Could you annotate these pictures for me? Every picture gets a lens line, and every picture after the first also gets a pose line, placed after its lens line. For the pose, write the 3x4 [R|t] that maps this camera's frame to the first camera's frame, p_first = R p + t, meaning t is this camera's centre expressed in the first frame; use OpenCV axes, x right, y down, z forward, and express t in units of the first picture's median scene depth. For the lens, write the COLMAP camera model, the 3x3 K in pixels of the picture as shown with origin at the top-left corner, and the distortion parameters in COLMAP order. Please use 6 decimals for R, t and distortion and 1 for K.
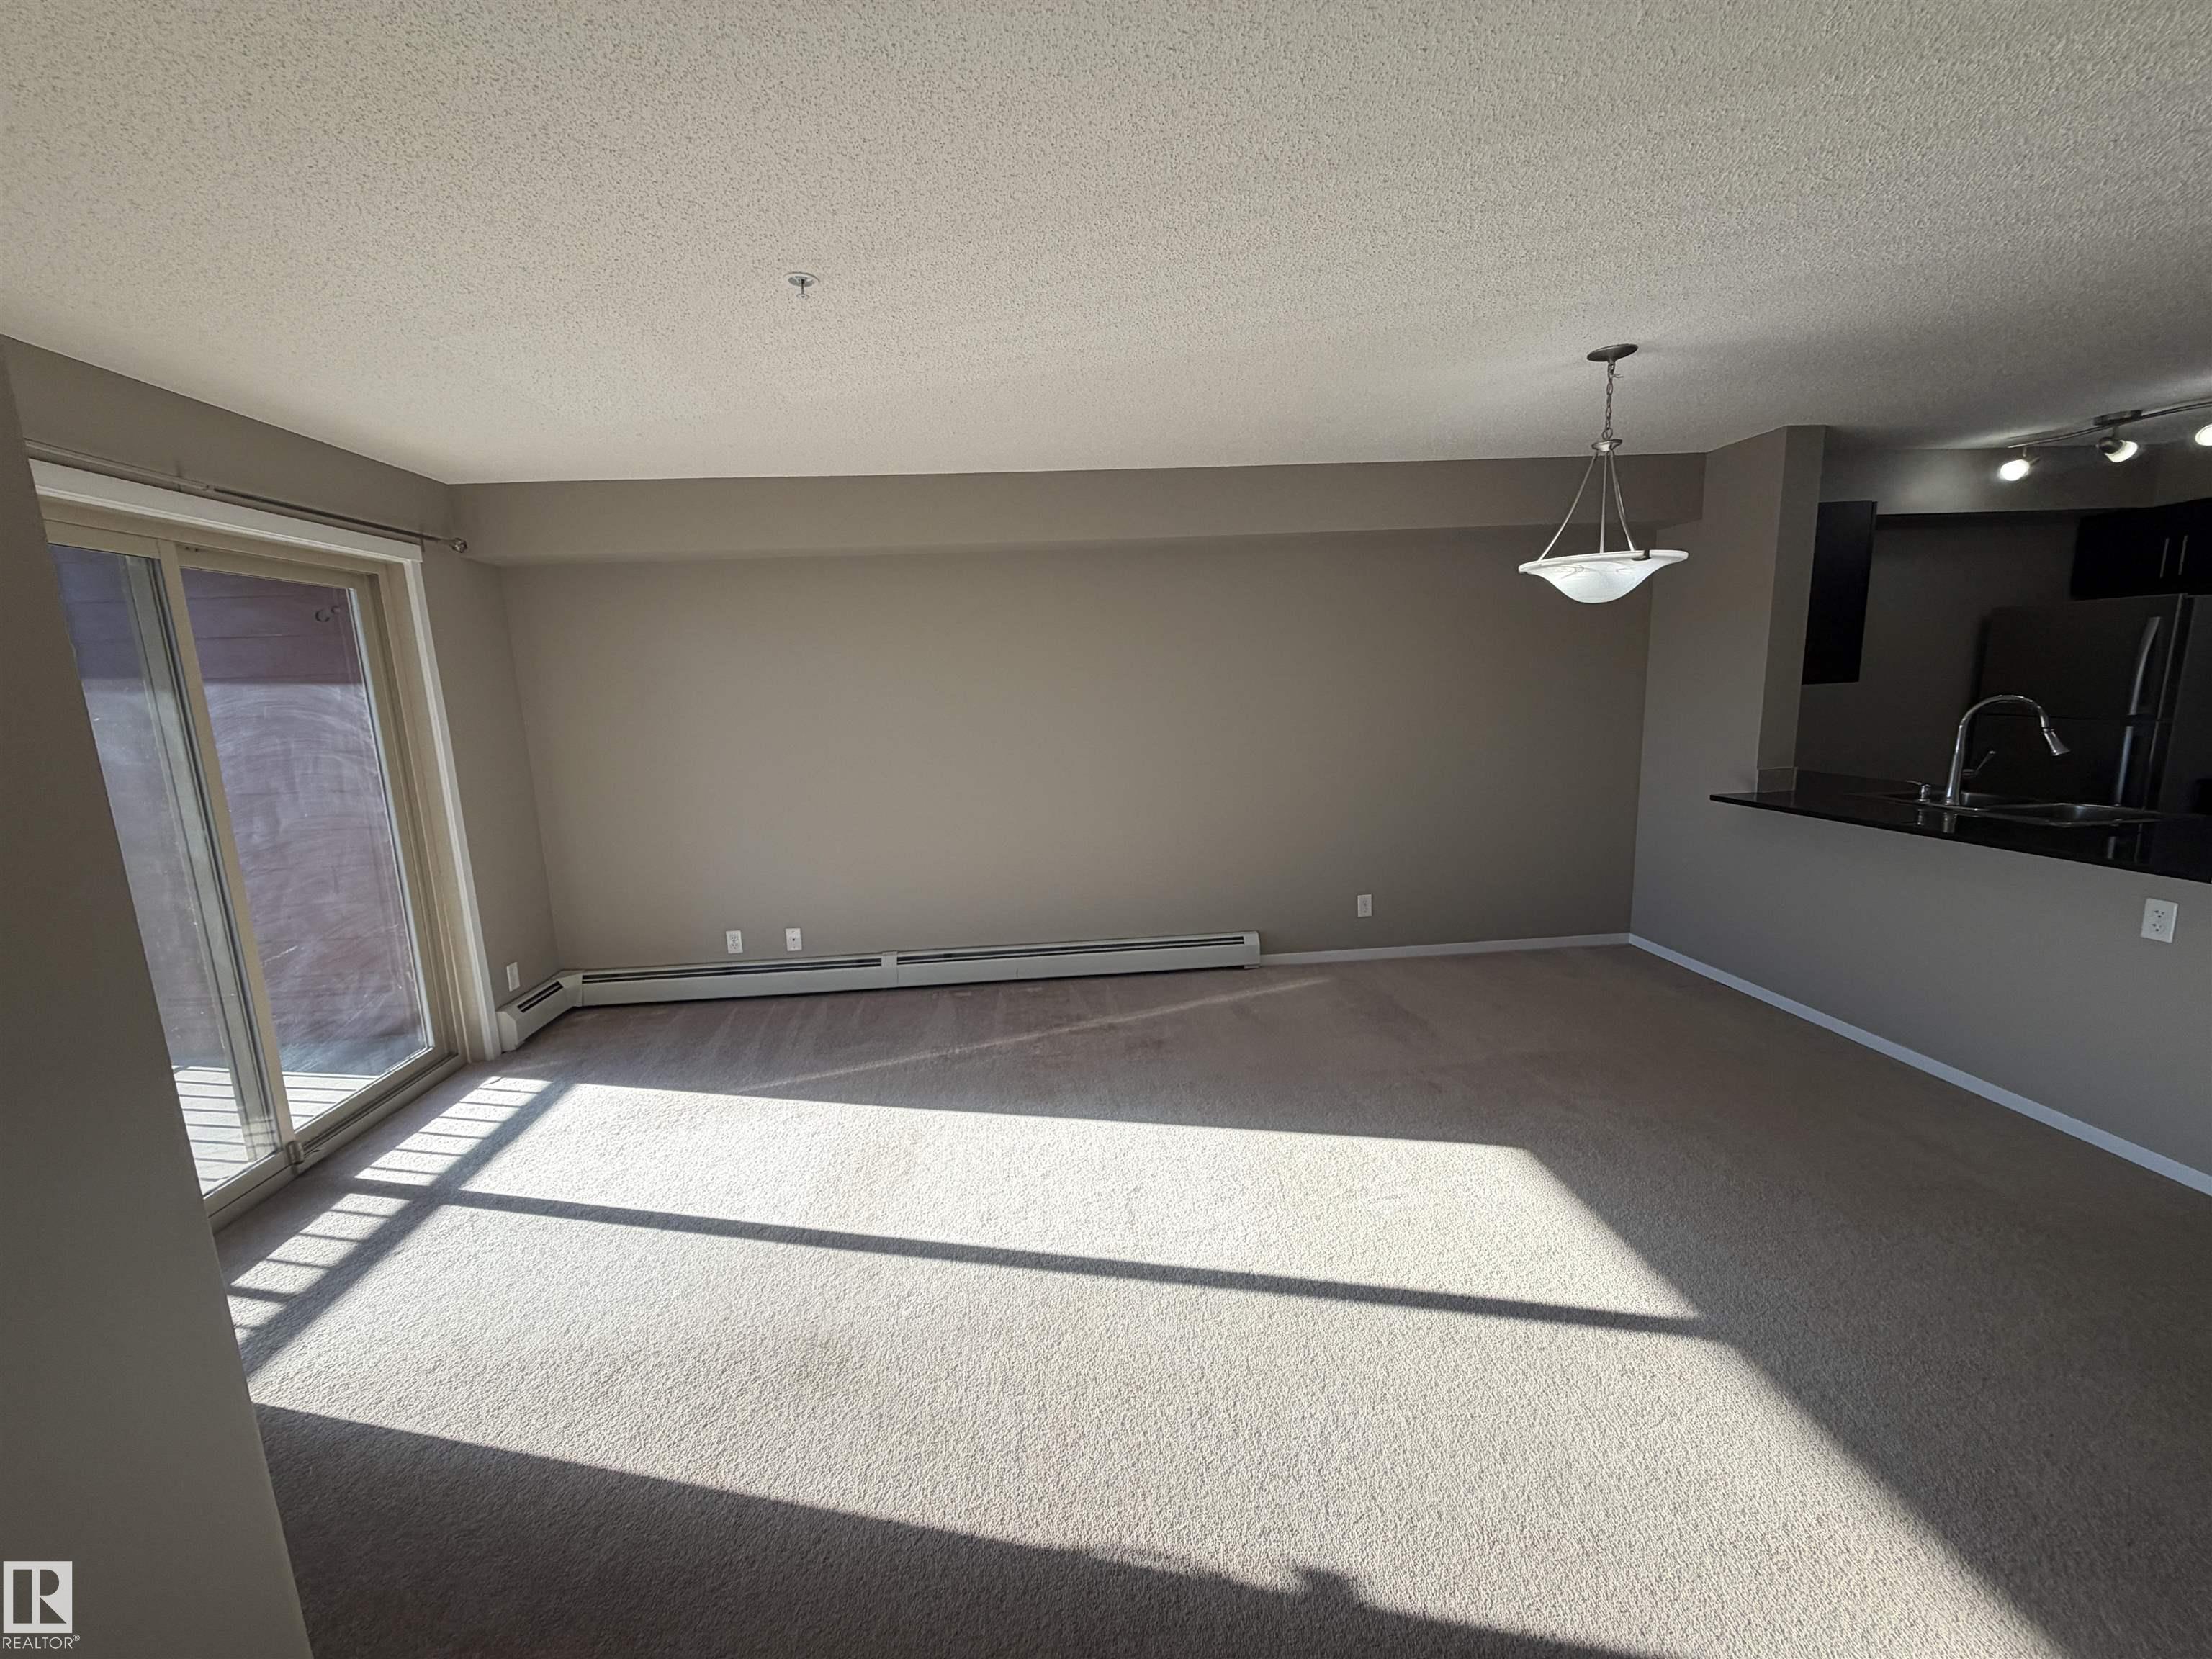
lens RADIAL K [[878.2, 0, 1100.8], [0, 878.2, 833.8], [0, 0, 1]] dist [-0.000713, 0.000745]
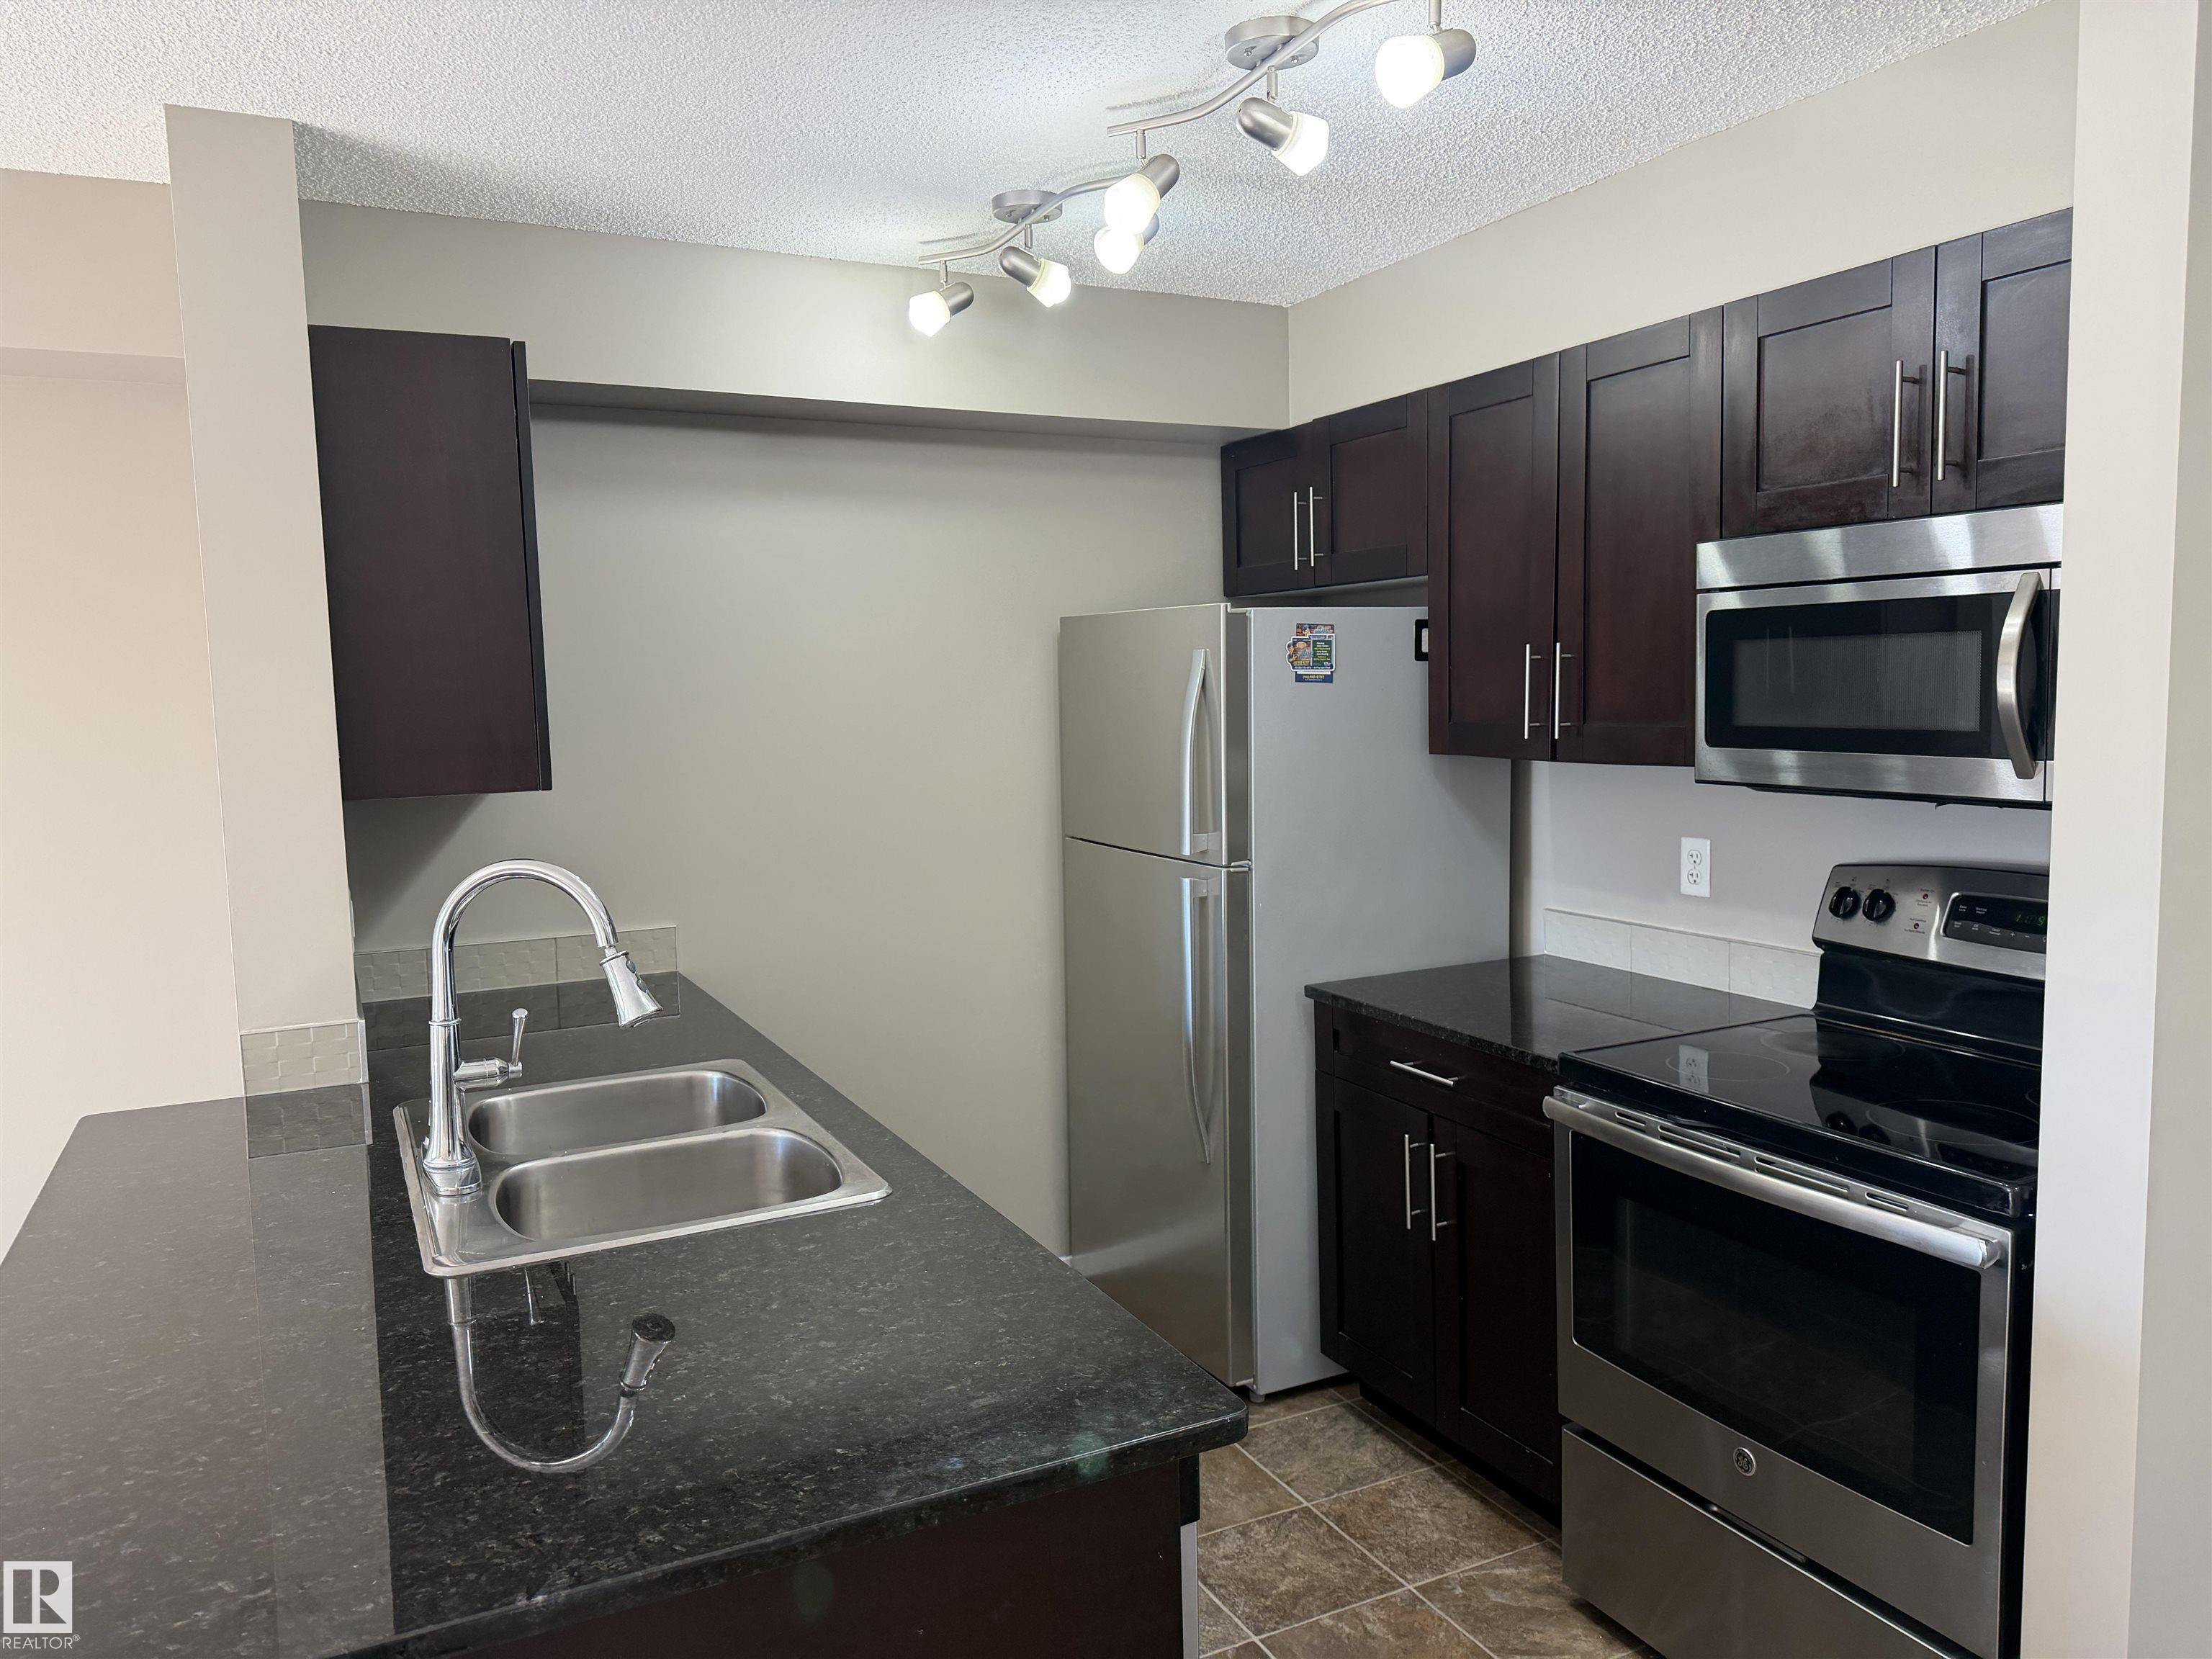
lens RADIAL K [[1559.5, 0, 1090.3], [0, 1559.5, 840.9], [0, 0, 1]] dist [0.035087, -0.007878]
pose [[0.925597, -0.022388, 0.377849, 0.941972], [0.050992, 0.996525, -0.065866, -0.104645], [-0.375061, 0.080233, 0.923522, 0.295323]]
